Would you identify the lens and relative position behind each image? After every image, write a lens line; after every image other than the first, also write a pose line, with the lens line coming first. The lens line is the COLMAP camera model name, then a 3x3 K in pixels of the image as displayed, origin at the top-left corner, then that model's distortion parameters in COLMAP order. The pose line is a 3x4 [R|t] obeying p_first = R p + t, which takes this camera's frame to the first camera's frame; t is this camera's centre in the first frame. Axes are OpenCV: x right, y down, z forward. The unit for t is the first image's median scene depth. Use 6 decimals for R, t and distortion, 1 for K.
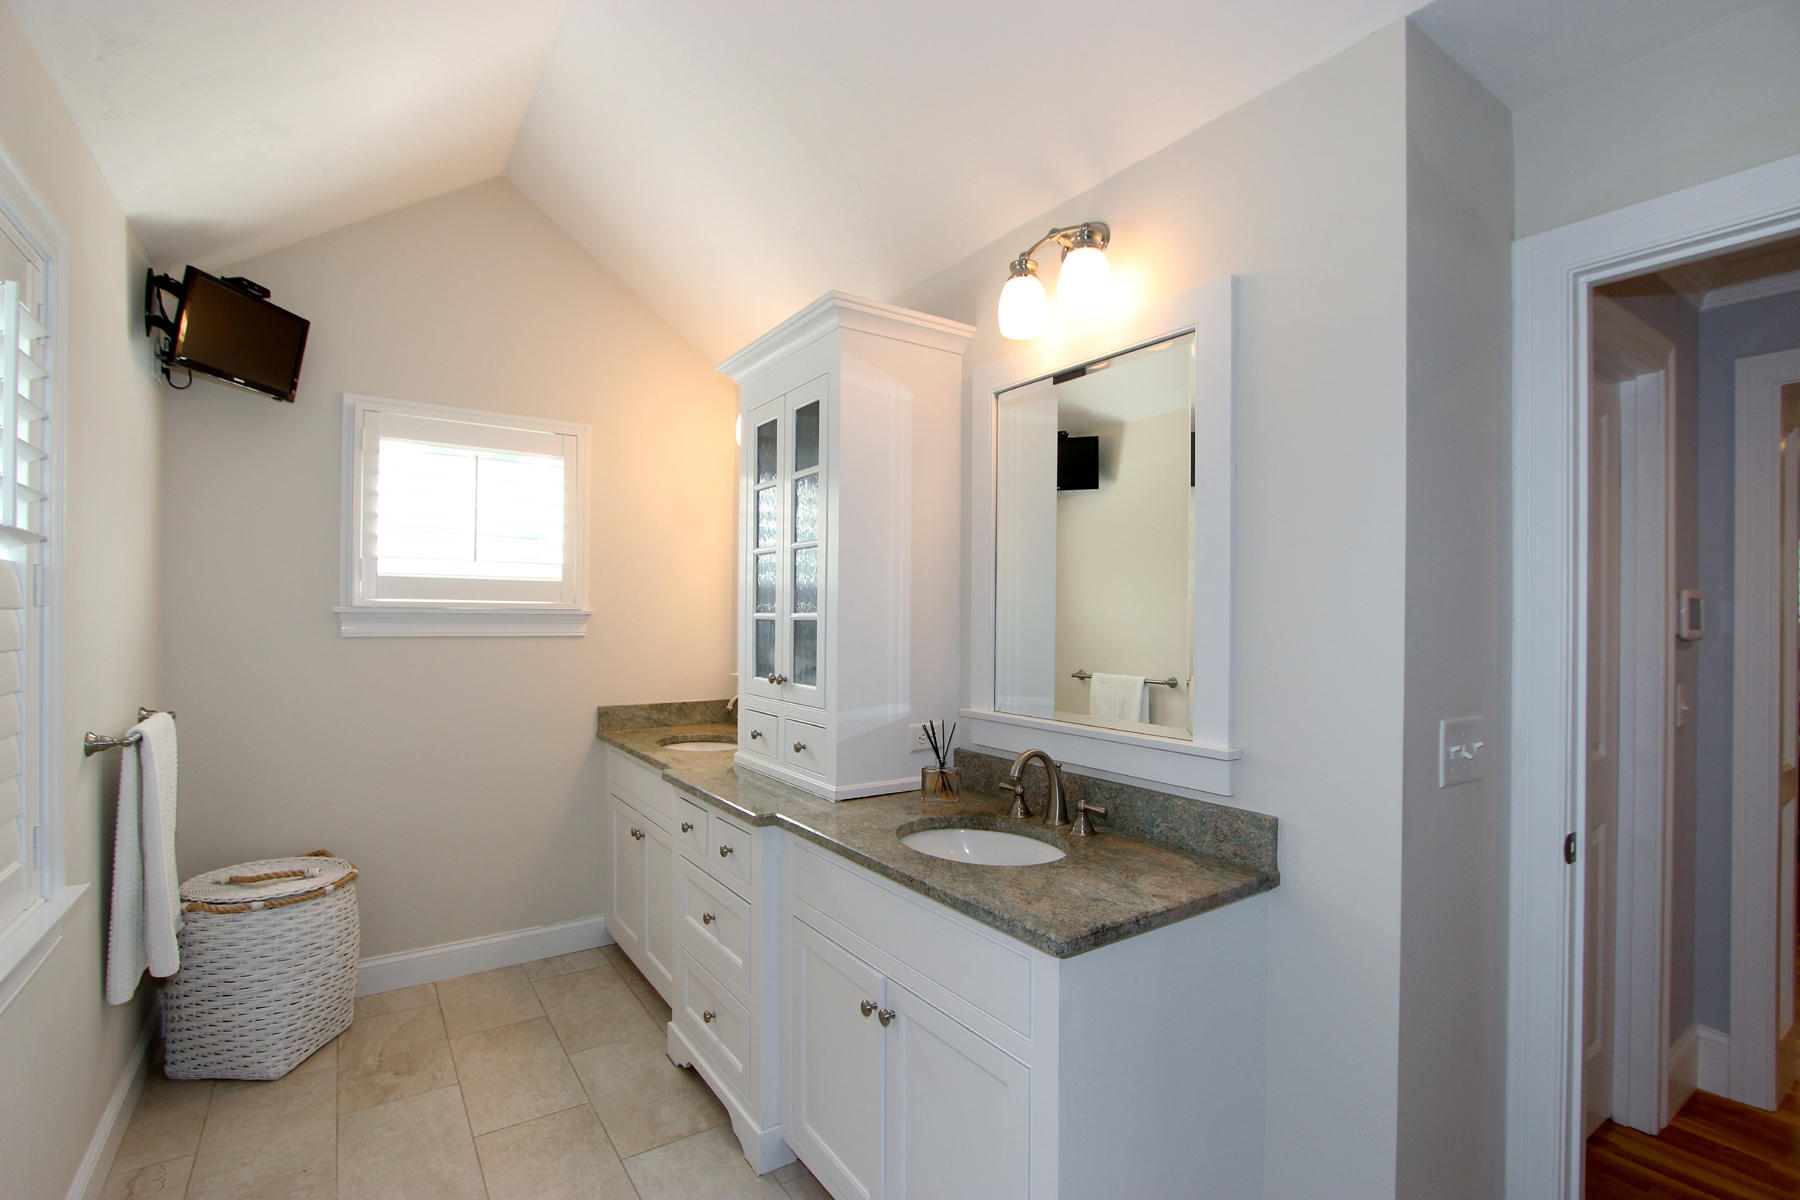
lens RADIAL K [[836.1, 0, 920.6], [0, 836.1, 614.5], [0, 0, 1]] dist [-0.010407, 0.000077]
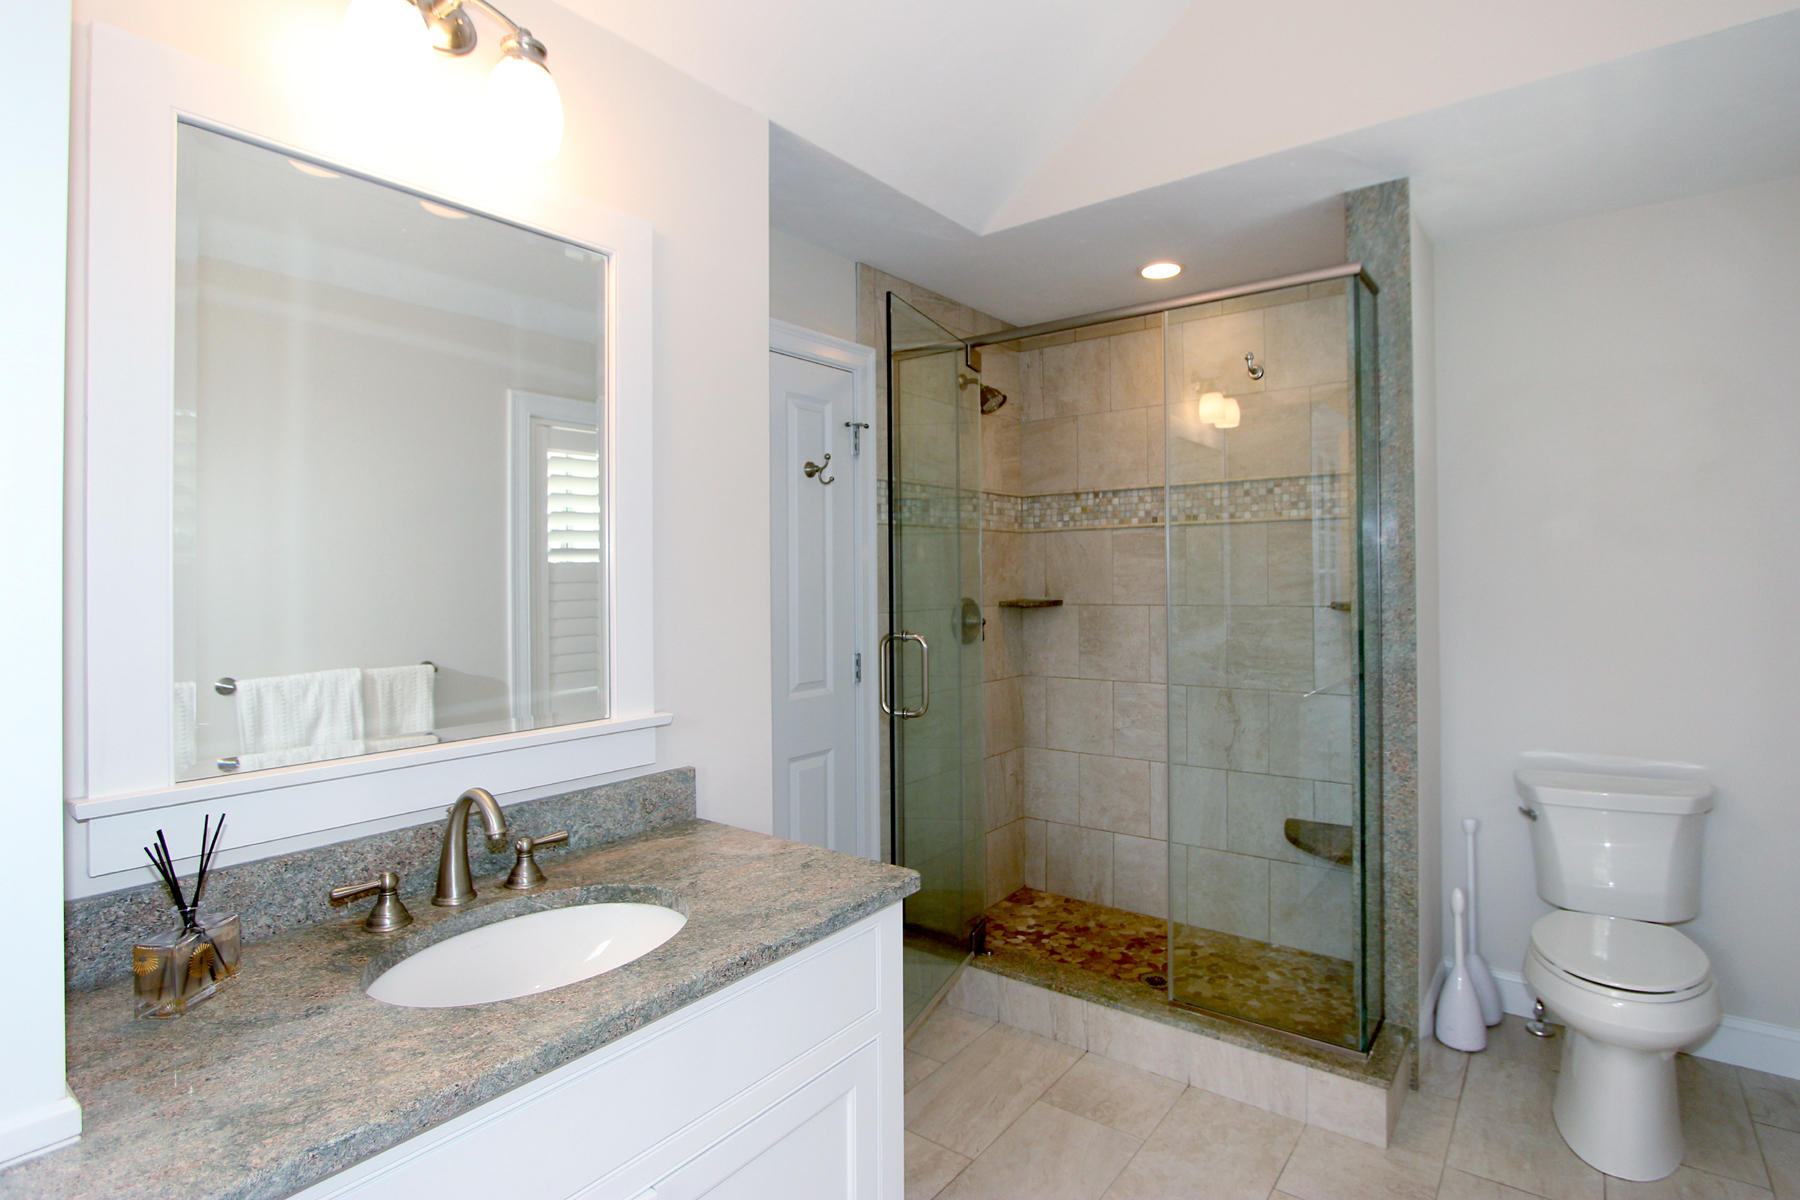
lens RADIAL K [[873.2, 0, 877.1], [0, 873.2, 583.4], [0, 0, 1]] dist [-0.012981, 0.000338]
pose [[-0.274726, -0.003717, 0.961515, -0.687078], [0.012993, 0.999887, 0.007578, 0.002418], [-0.961435, 0.014574, -0.274646, 1.027891]]
